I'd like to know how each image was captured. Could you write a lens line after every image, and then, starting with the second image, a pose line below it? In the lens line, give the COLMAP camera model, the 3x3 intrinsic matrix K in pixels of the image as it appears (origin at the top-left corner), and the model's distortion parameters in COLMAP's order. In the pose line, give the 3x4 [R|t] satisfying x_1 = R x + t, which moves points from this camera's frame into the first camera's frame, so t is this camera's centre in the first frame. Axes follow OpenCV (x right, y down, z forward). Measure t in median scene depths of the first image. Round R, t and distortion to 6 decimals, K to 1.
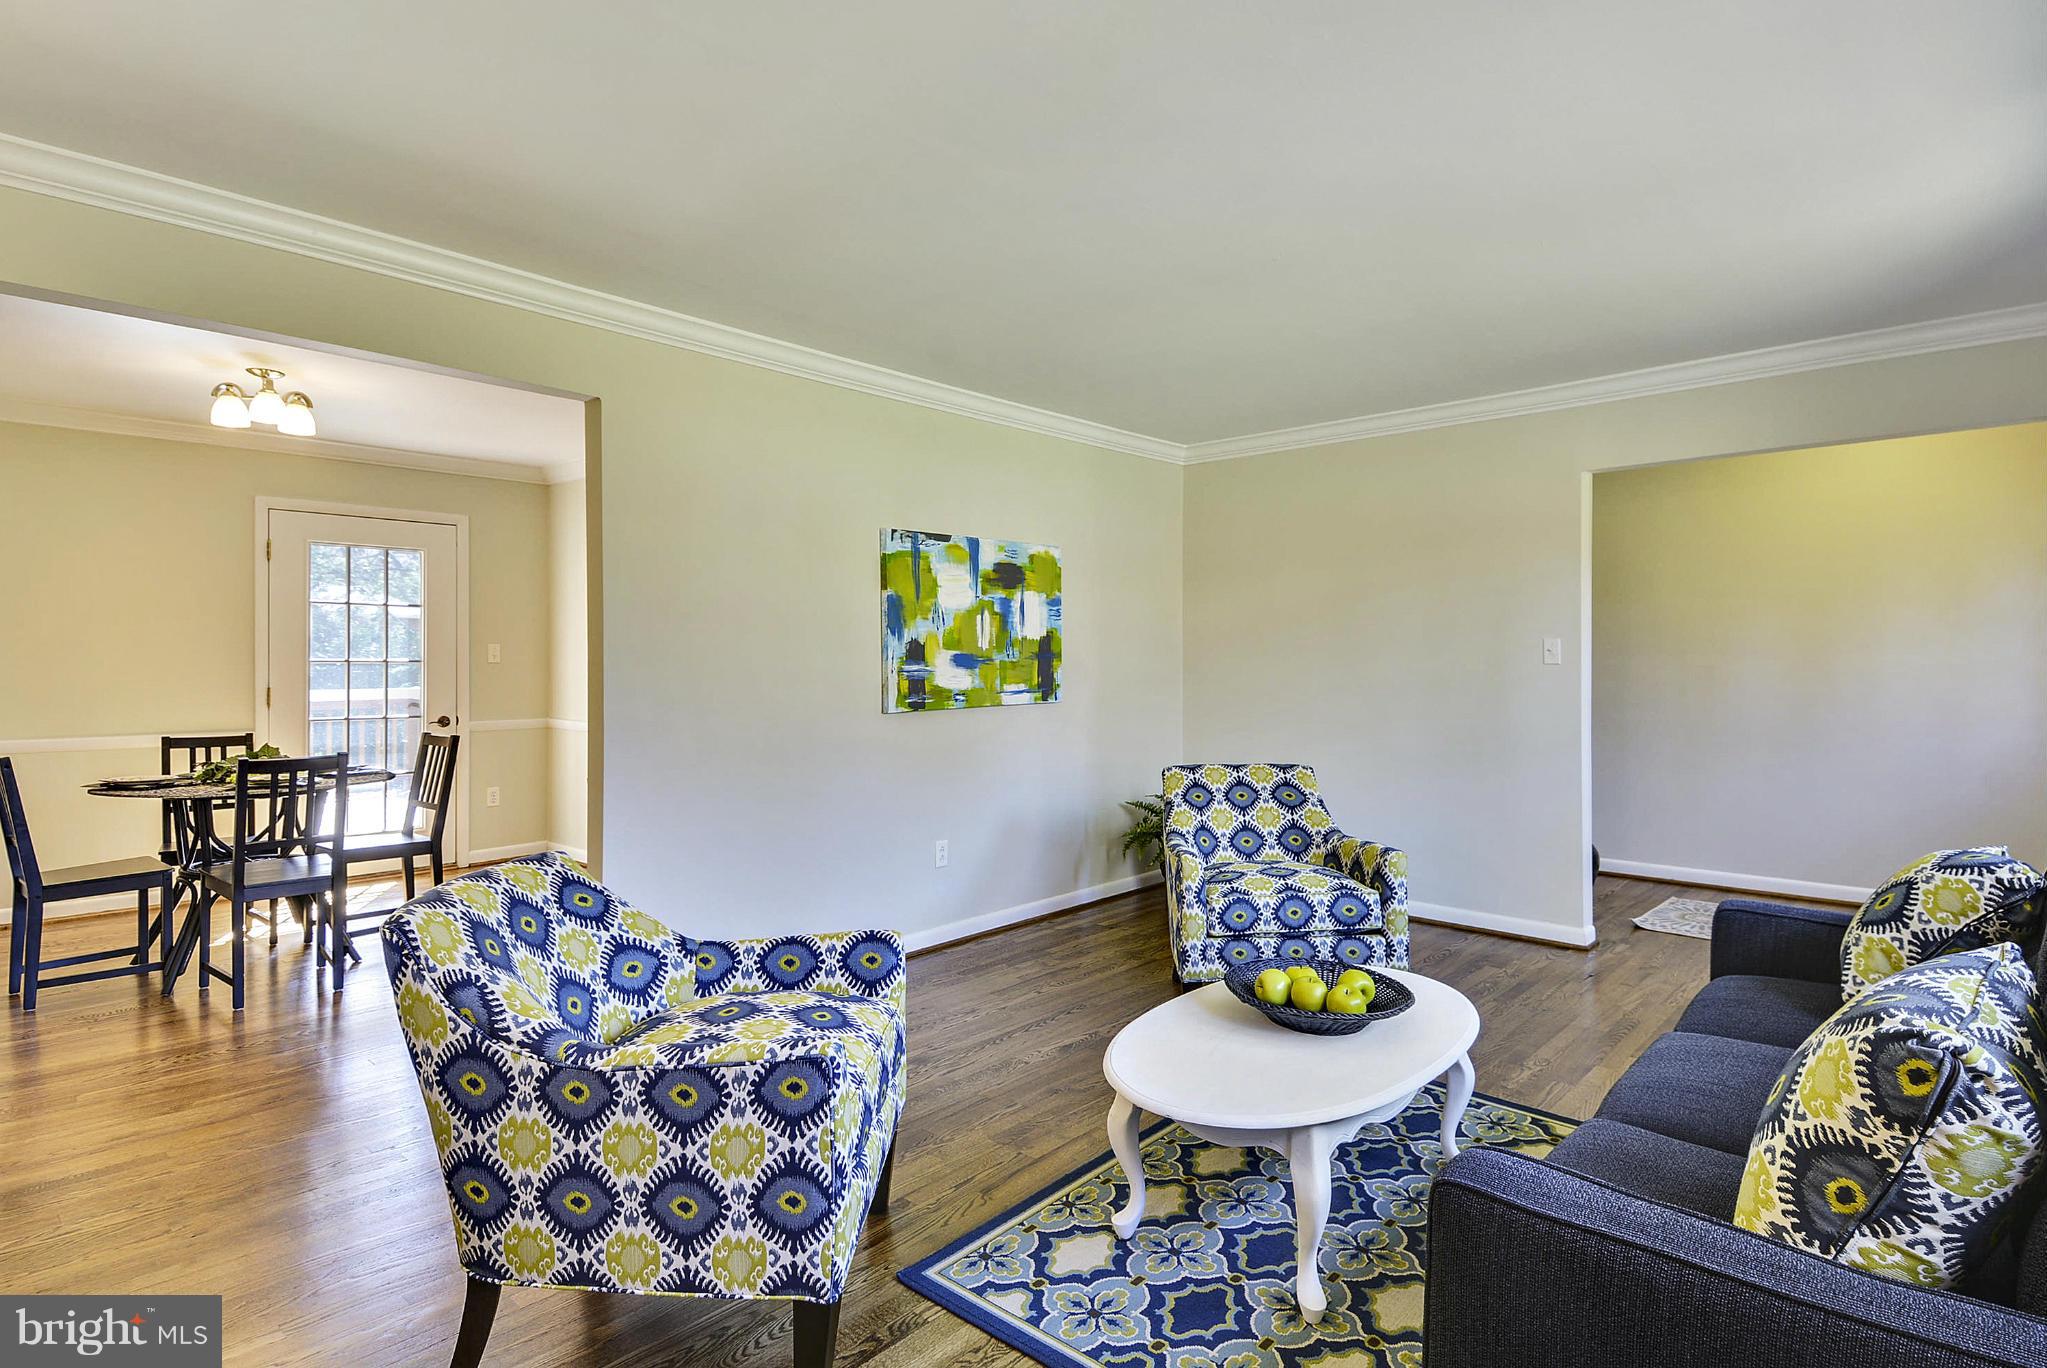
lens RADIAL K [[1080.8, 0, 1069.0], [0, 1080.8, 647.3], [0, 0, 1]] dist [0.050276, -0.042379]
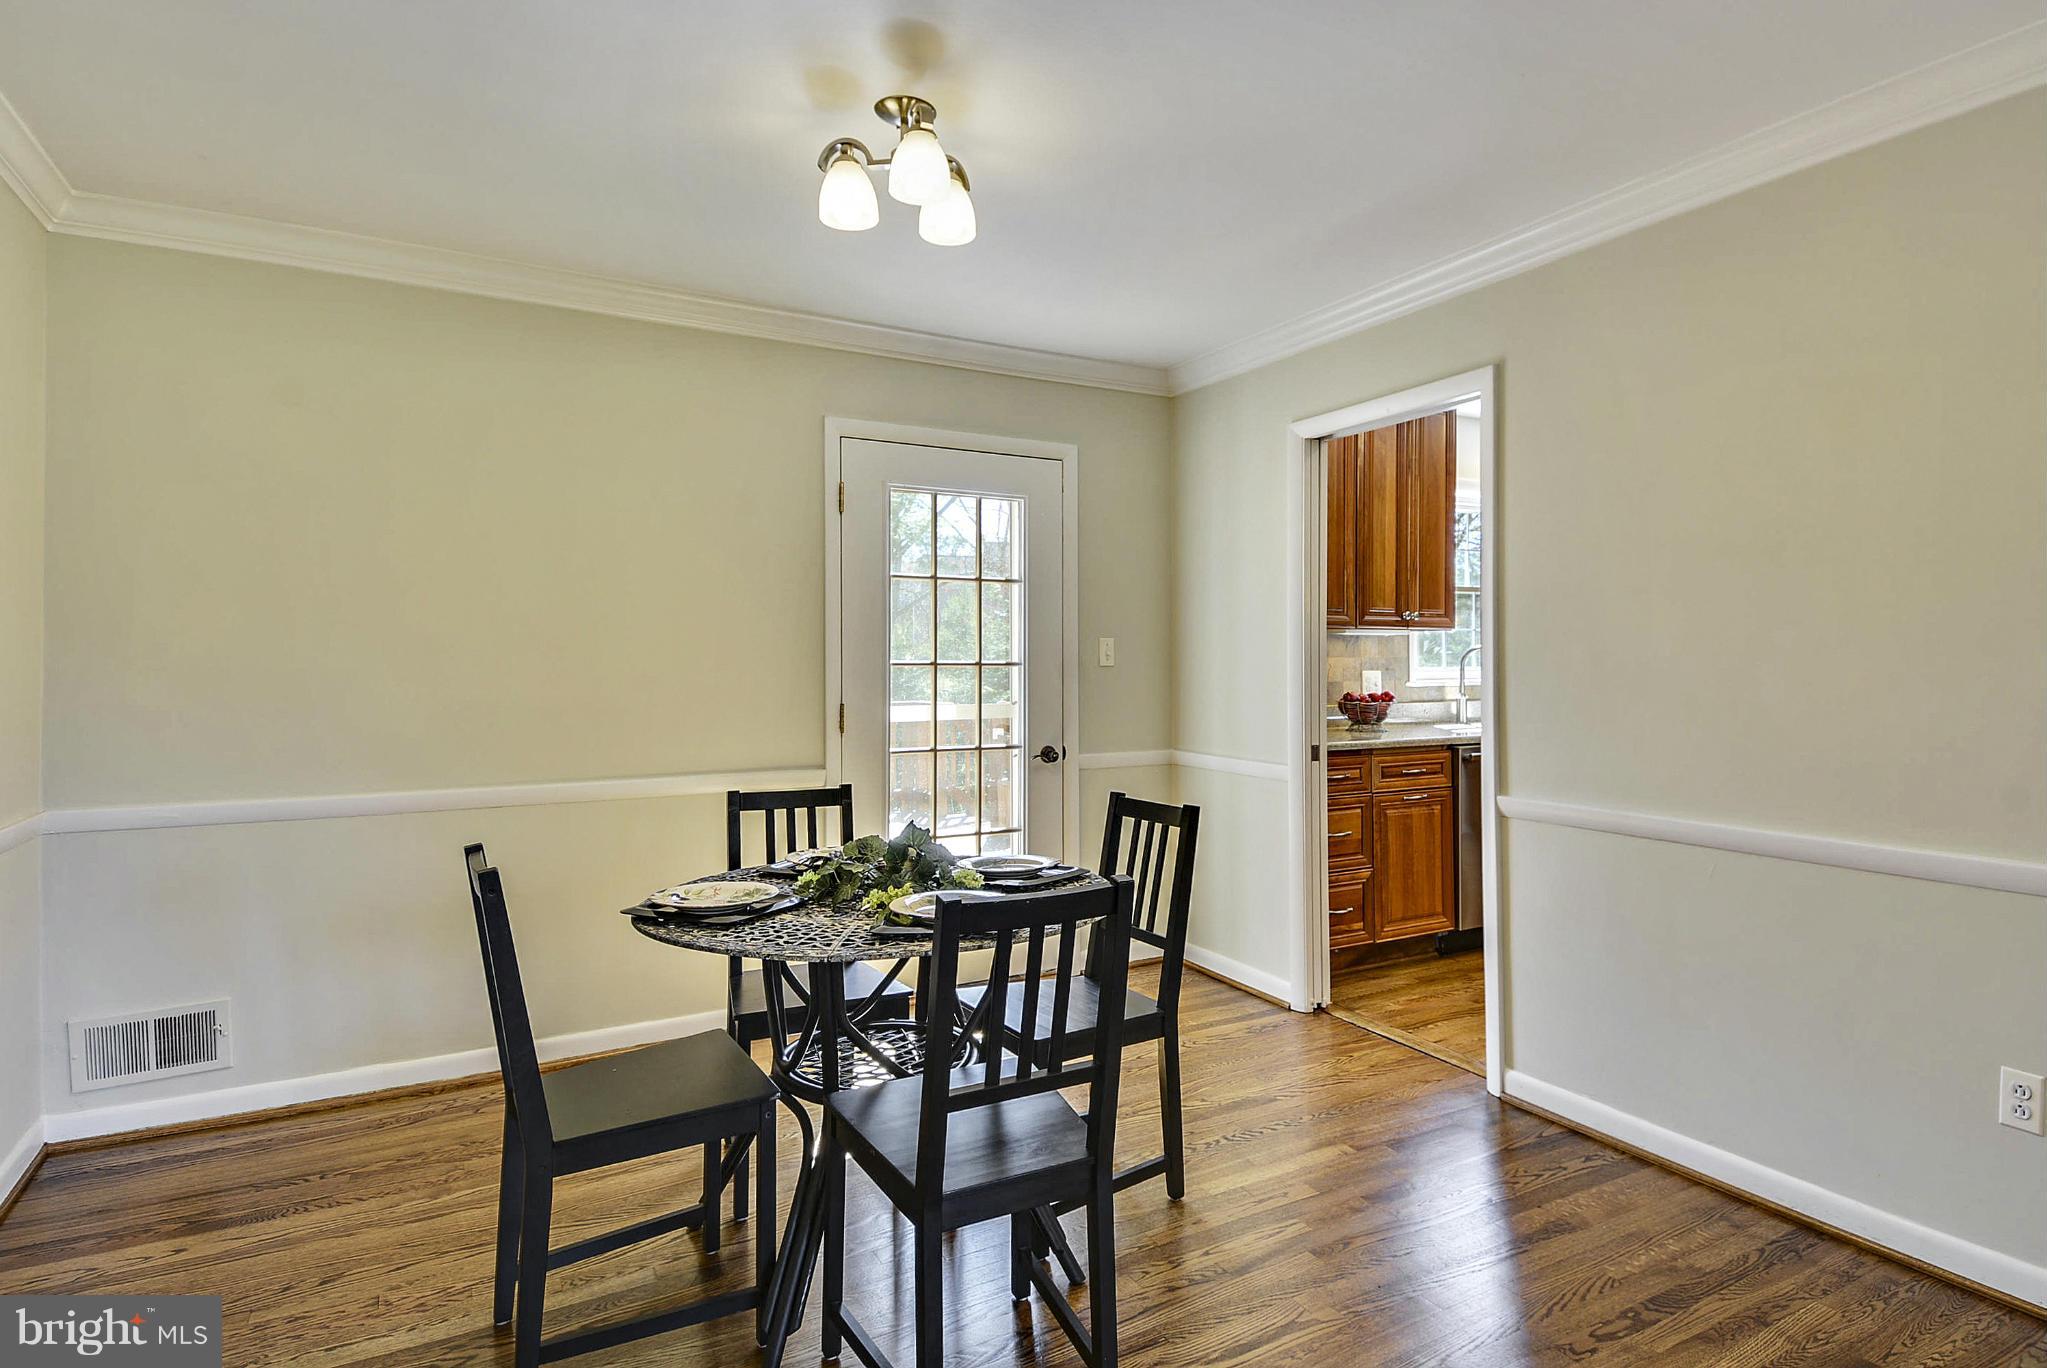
lens RADIAL K [[1080.8, 0, 1069.0], [0, 1080.8, 647.3], [0, 0, 1]] dist [0.050276, -0.042379]
pose [[0.946006, 0.000815, -0.324147, -0.451641], [0.000187, 0.999995, 0.003063, 0.001287], [0.324148, -0.002958, 0.946002, 0.491313]]
